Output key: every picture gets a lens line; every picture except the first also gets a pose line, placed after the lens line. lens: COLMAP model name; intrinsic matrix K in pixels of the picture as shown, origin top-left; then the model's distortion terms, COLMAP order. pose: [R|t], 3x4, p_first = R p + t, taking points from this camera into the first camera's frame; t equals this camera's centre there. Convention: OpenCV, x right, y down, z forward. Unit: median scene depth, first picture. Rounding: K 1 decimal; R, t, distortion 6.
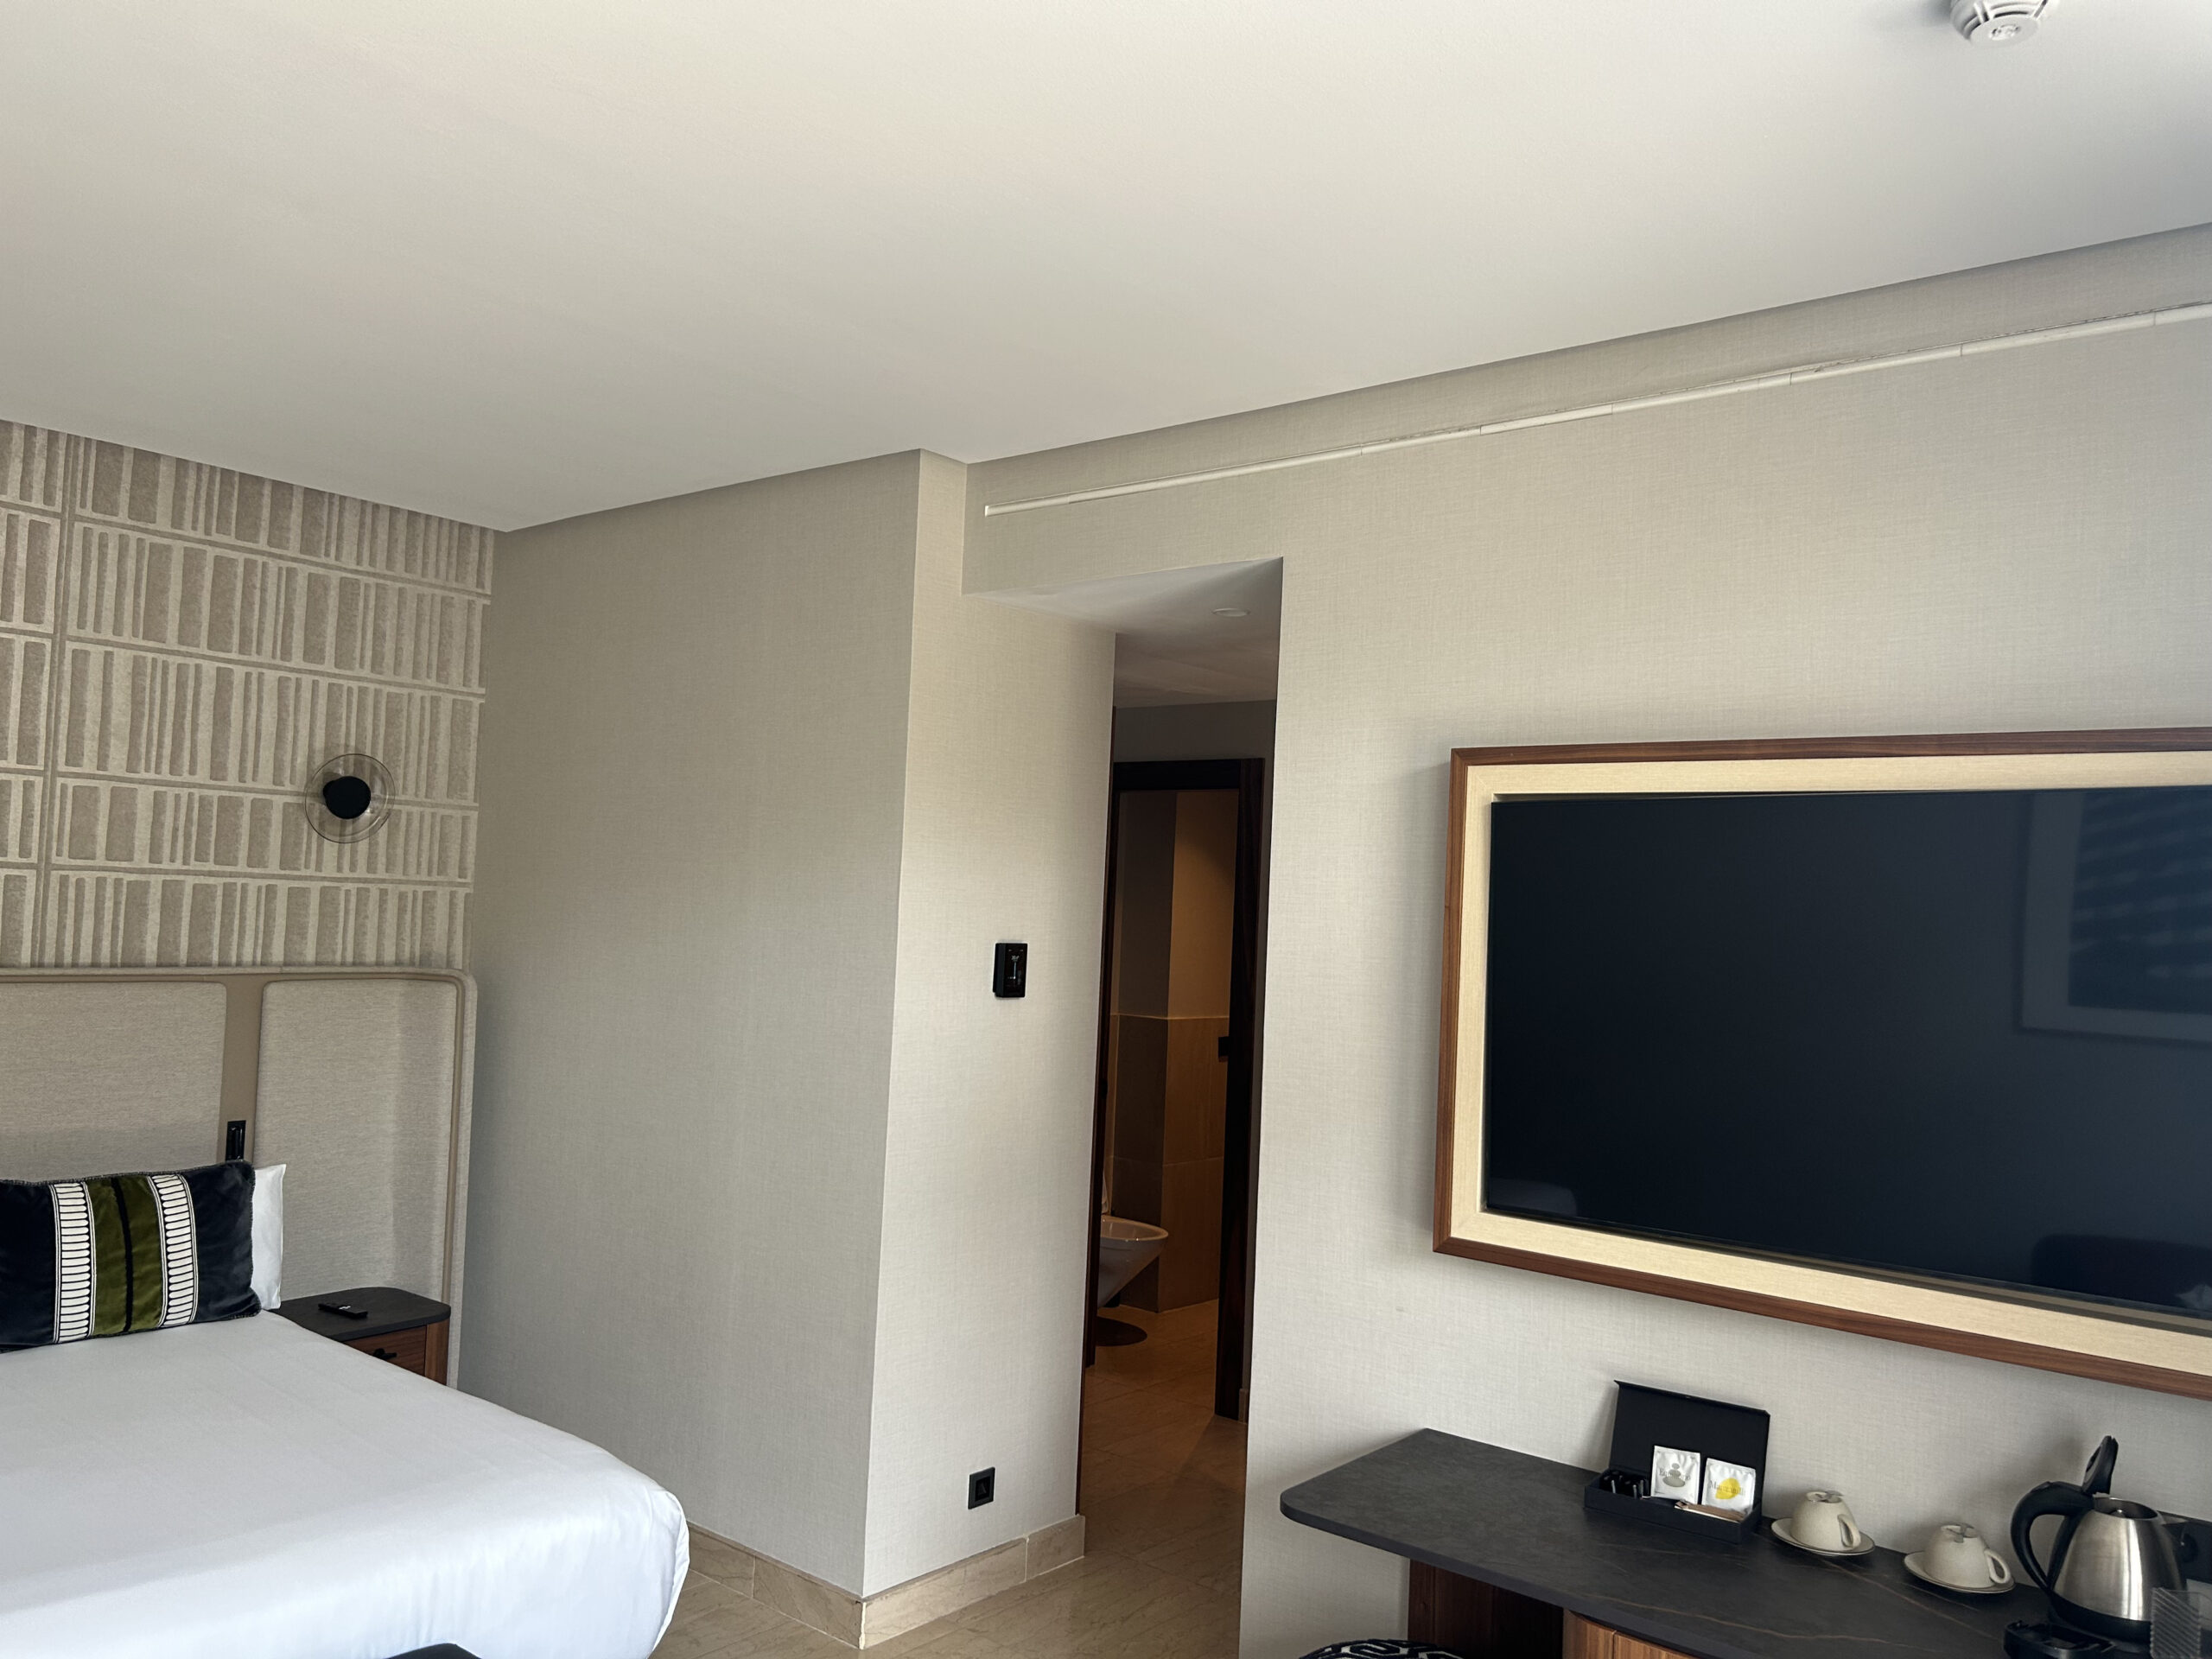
lens RADIAL K [[1645.3, 0, 1106.0], [0, 1645.3, 829.5], [0, 0, 1]] dist [0.005956, -0.051310]
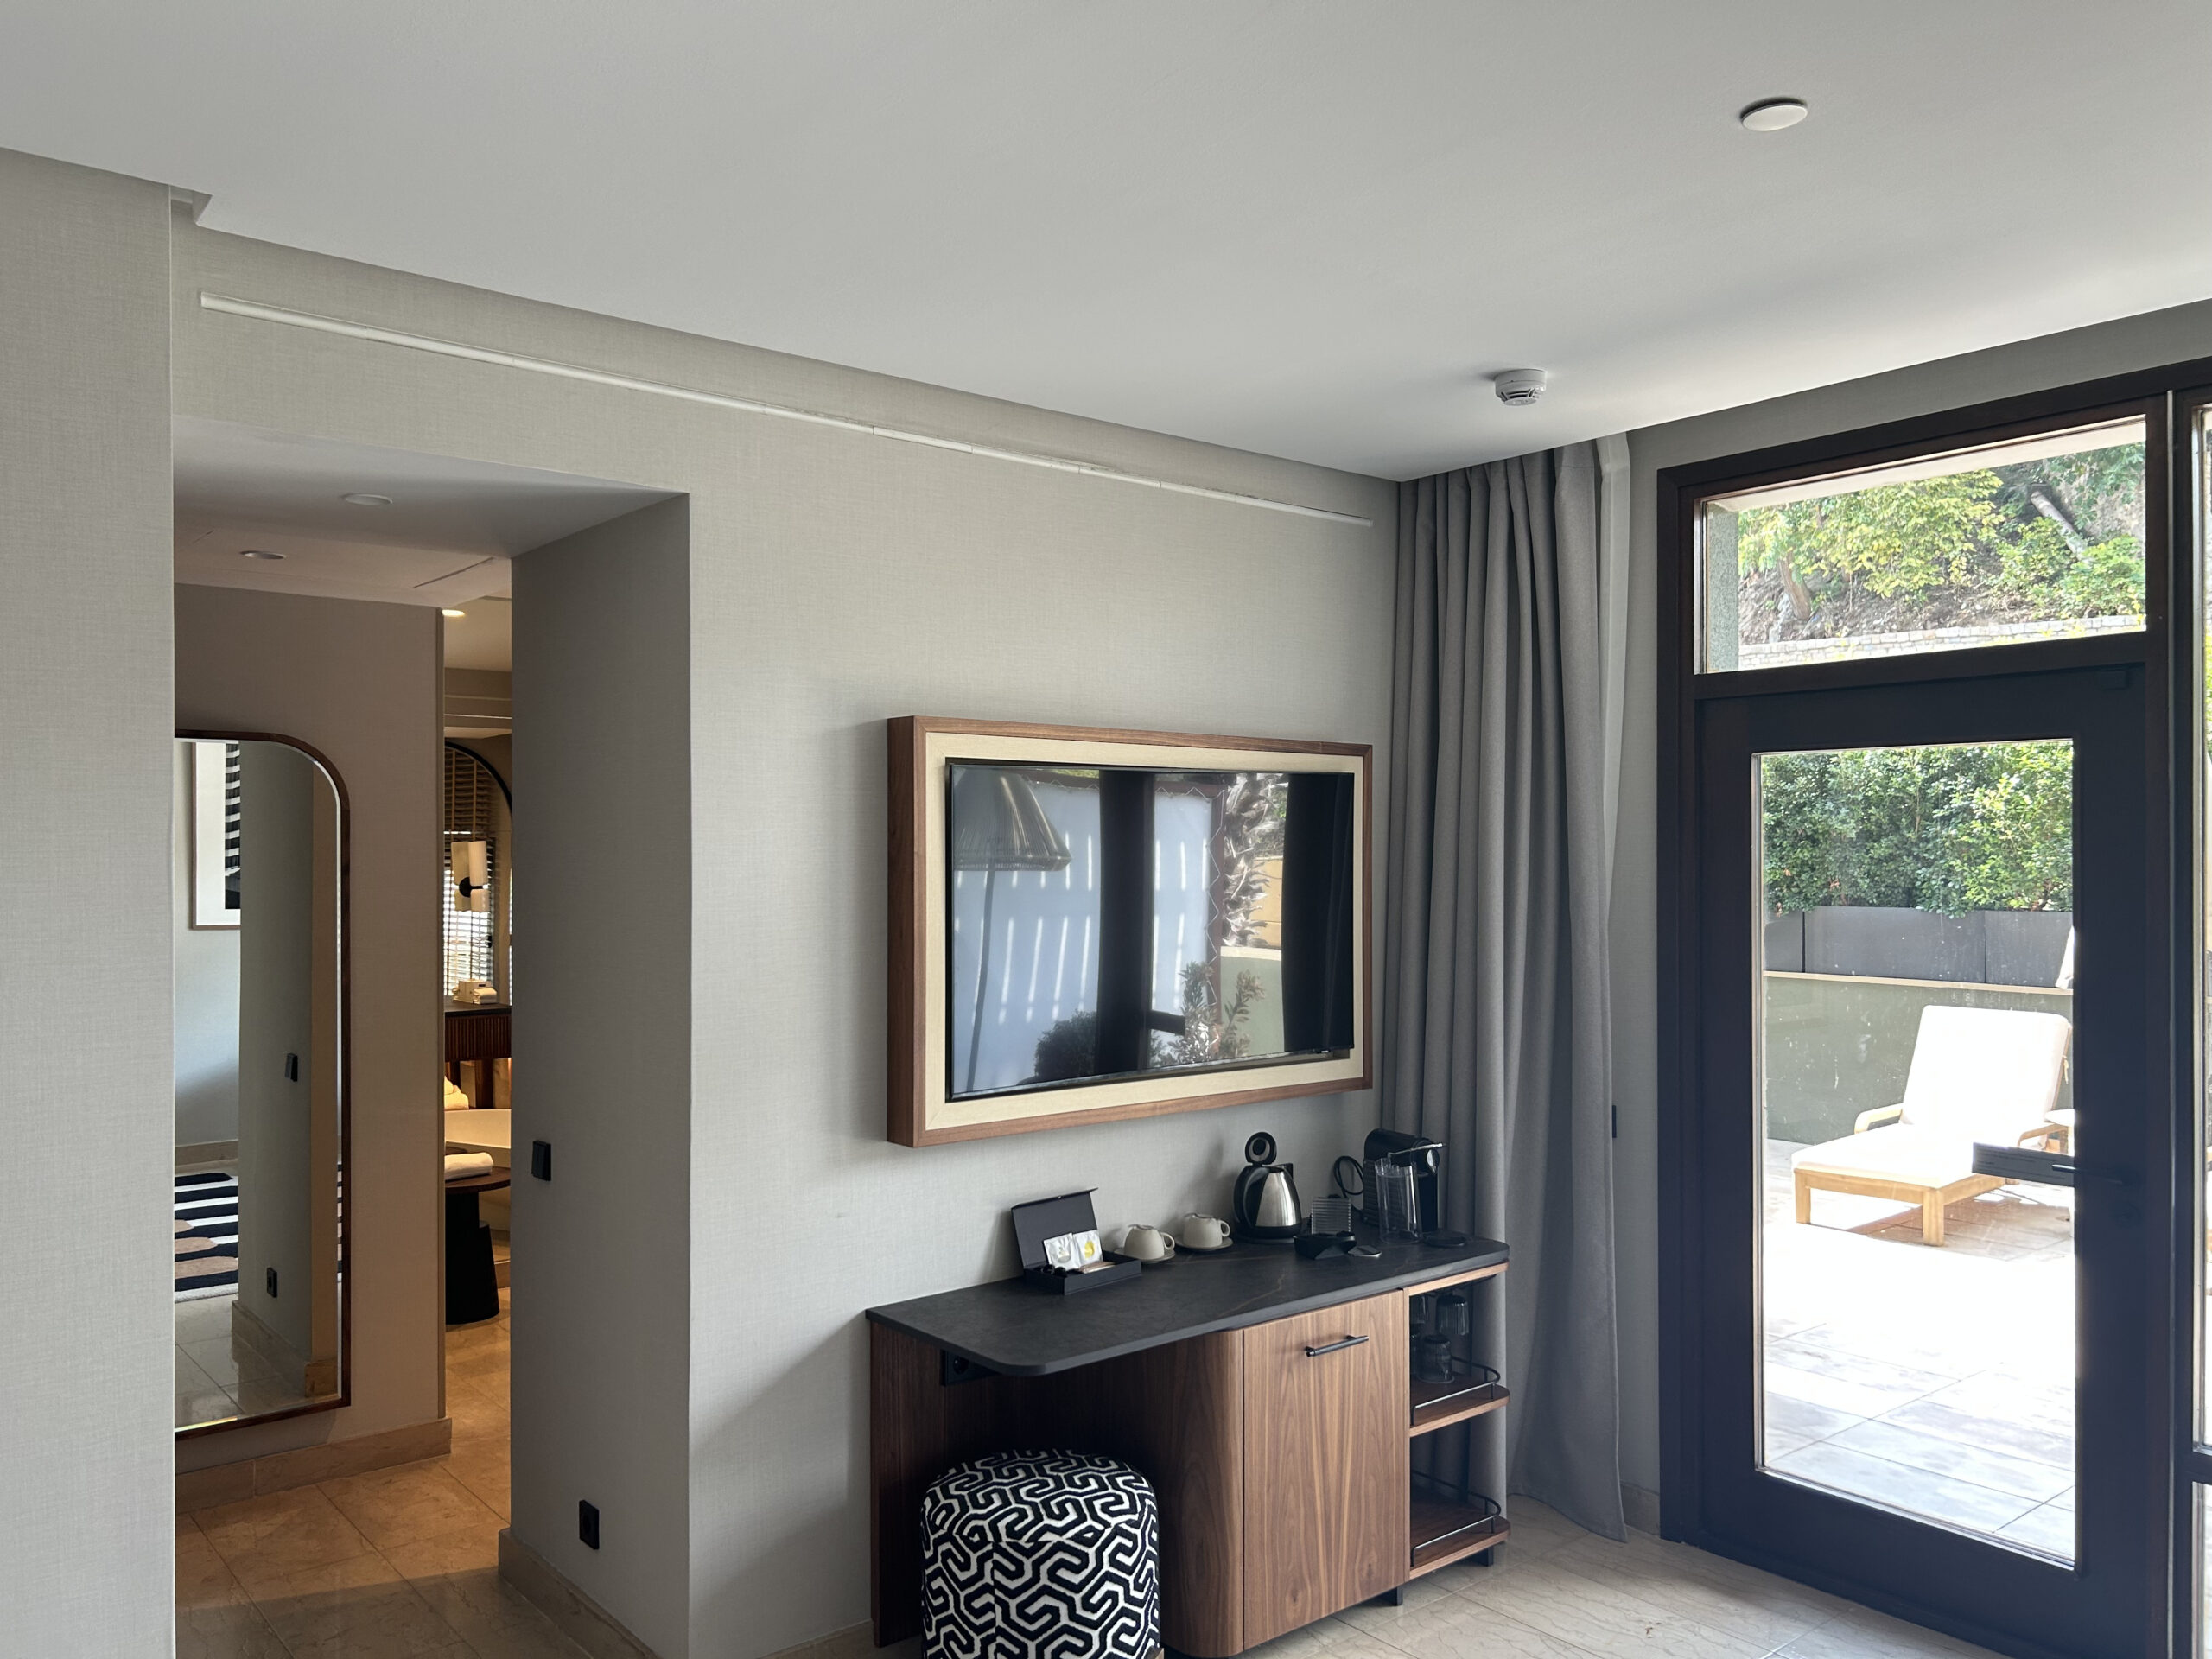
lens RADIAL K [[1645.3, 0, 1106.0], [0, 1645.3, 829.5], [0, 0, 1]] dist [0.005956, -0.051310]
pose [[0.177408, -0.034916, 0.983518, -0.967151], [-0.044442, 0.998067, 0.043449, -0.027464], [-0.983133, -0.051418, 0.175513, 0.703861]]
